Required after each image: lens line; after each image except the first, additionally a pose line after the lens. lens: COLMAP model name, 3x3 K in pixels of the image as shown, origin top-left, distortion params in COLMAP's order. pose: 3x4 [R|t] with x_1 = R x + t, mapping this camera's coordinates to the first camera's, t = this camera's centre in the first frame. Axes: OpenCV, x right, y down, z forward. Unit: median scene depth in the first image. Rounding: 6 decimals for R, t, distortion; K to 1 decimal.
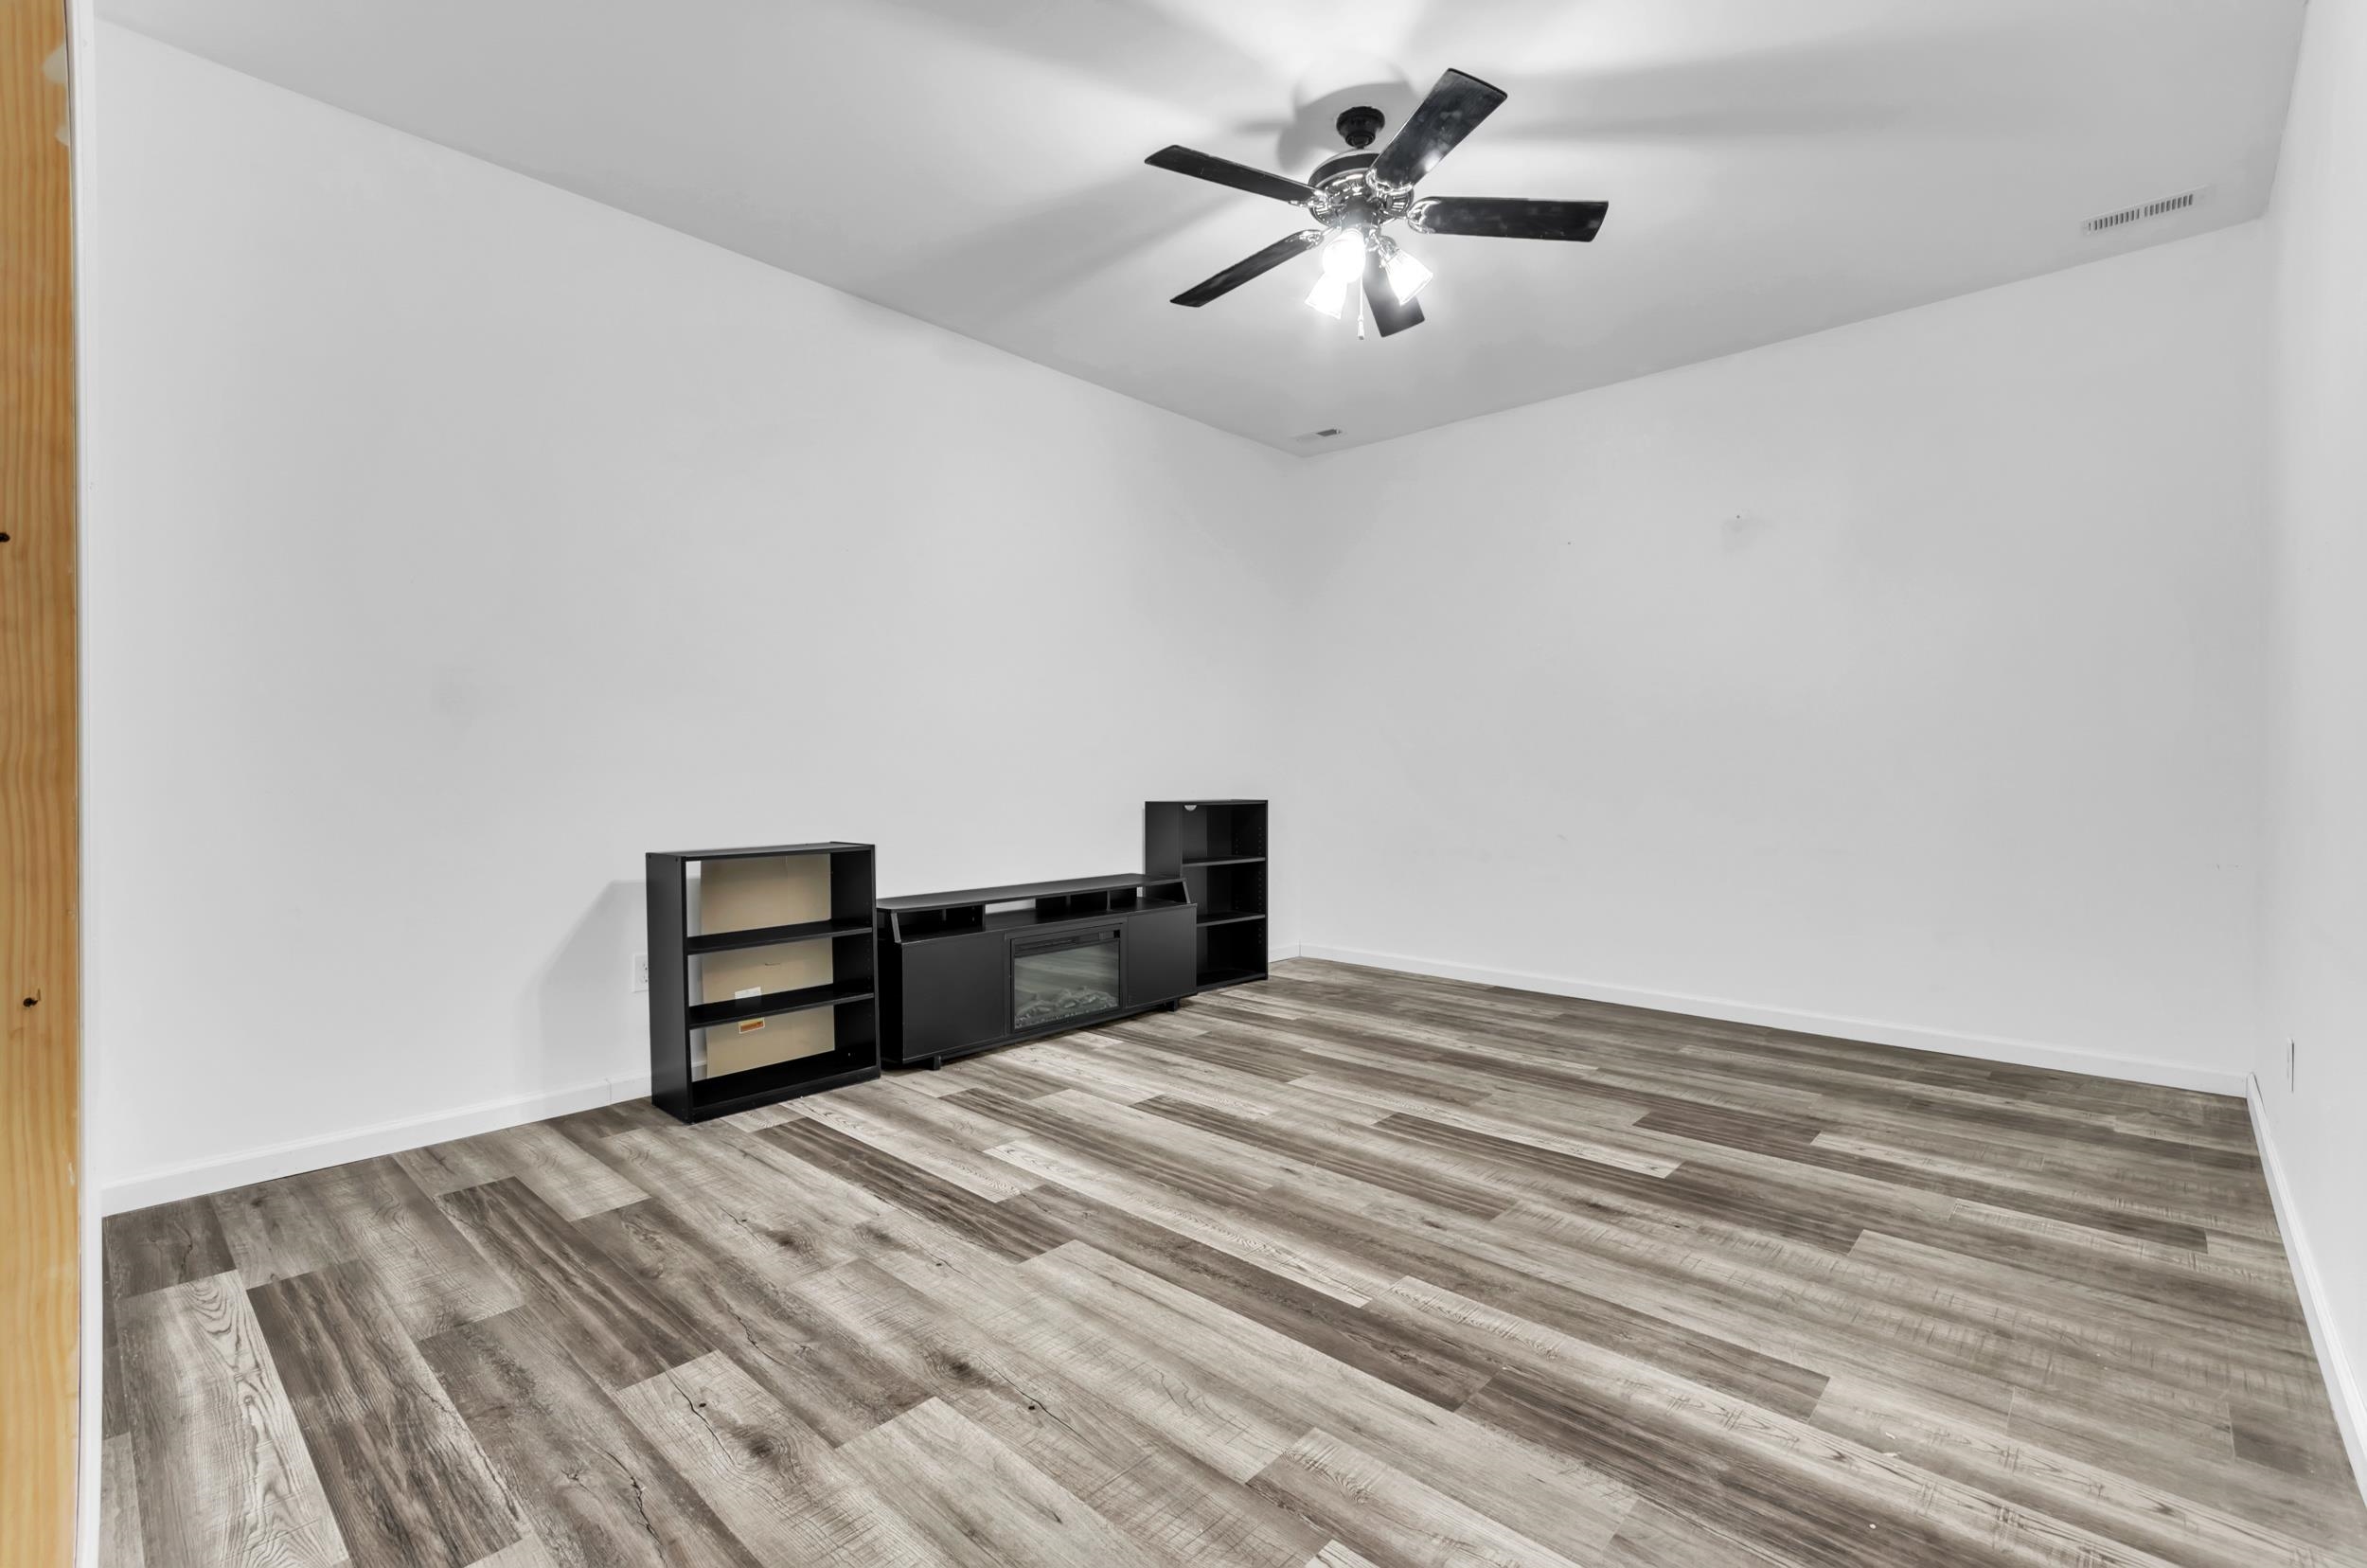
lens RADIAL K [[1046.0, 0, 1170.6], [0, 1046.0, 778.5], [0, 0, 1]] dist [0.002390, -0.000096]
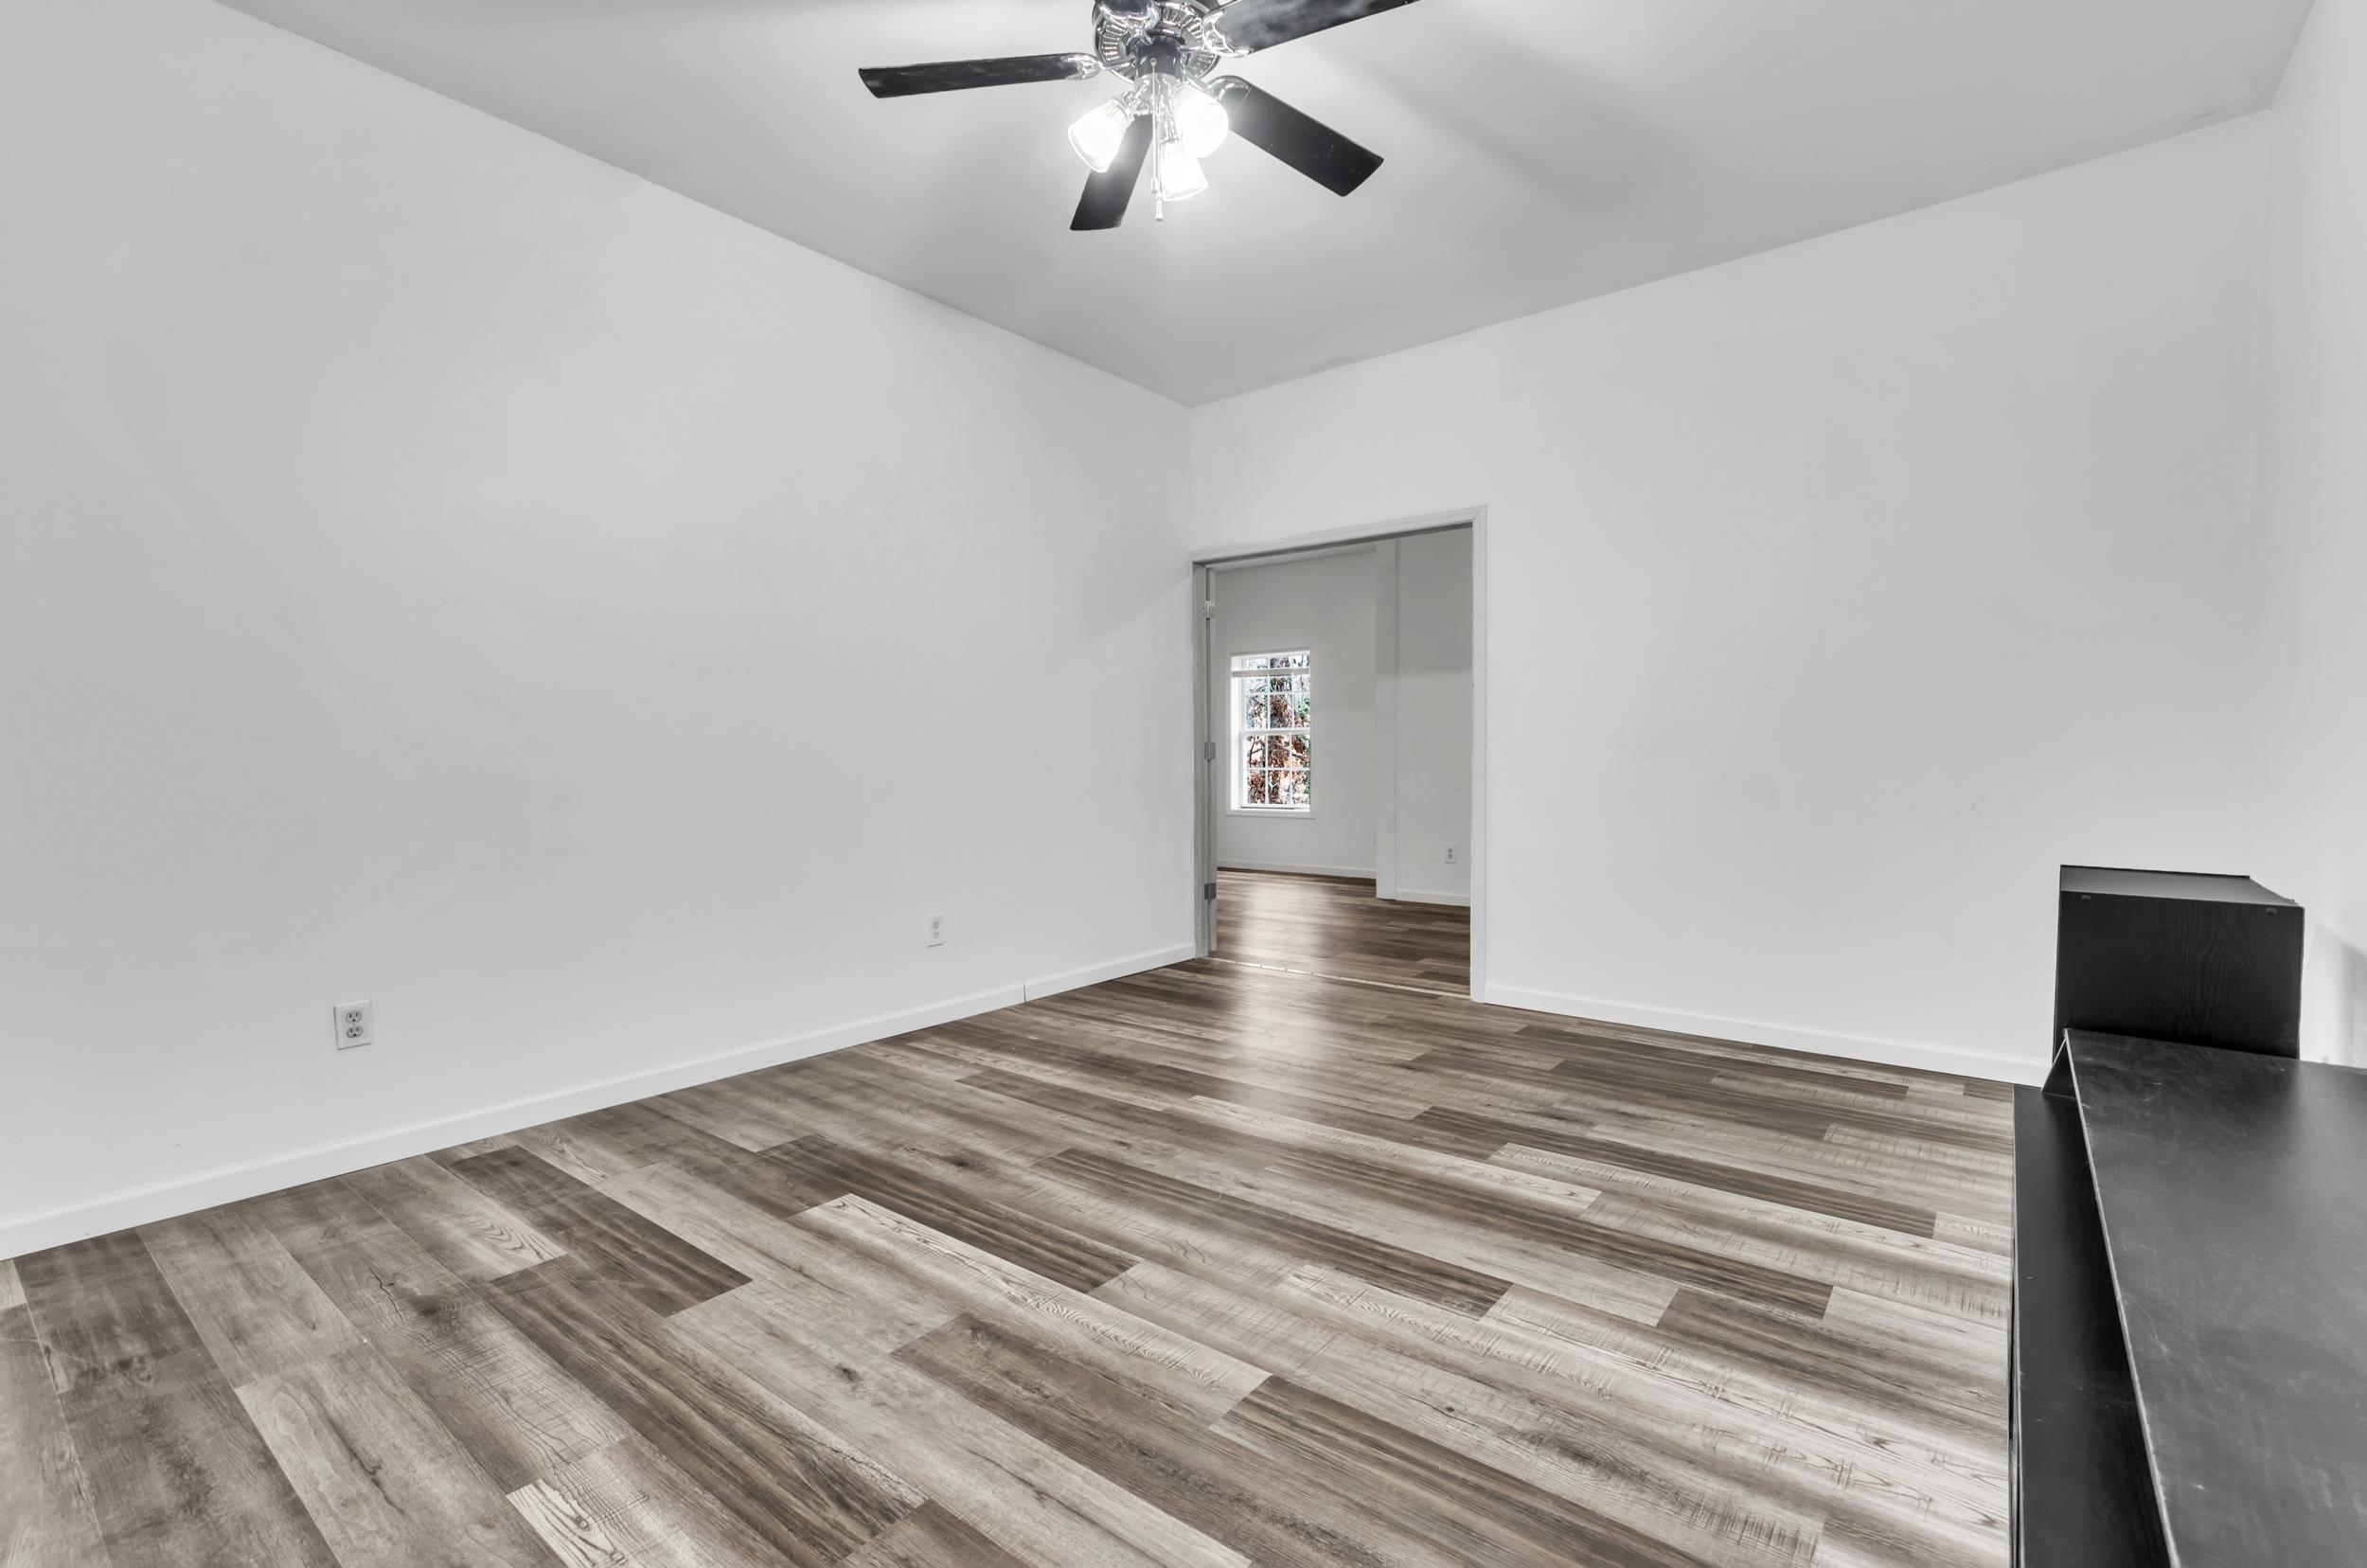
lens RADIAL K [[1046.0, 0, 1184.7], [0, 1046.0, 780.6], [0, 0, 1]] dist [0.002390, -0.000096]
pose [[-0.996238, 0.007637, -0.086327, 0.252099], [0.005546, 0.999686, 0.024430, -0.007243], [0.086487, 0.023859, -0.995967, 1.945941]]
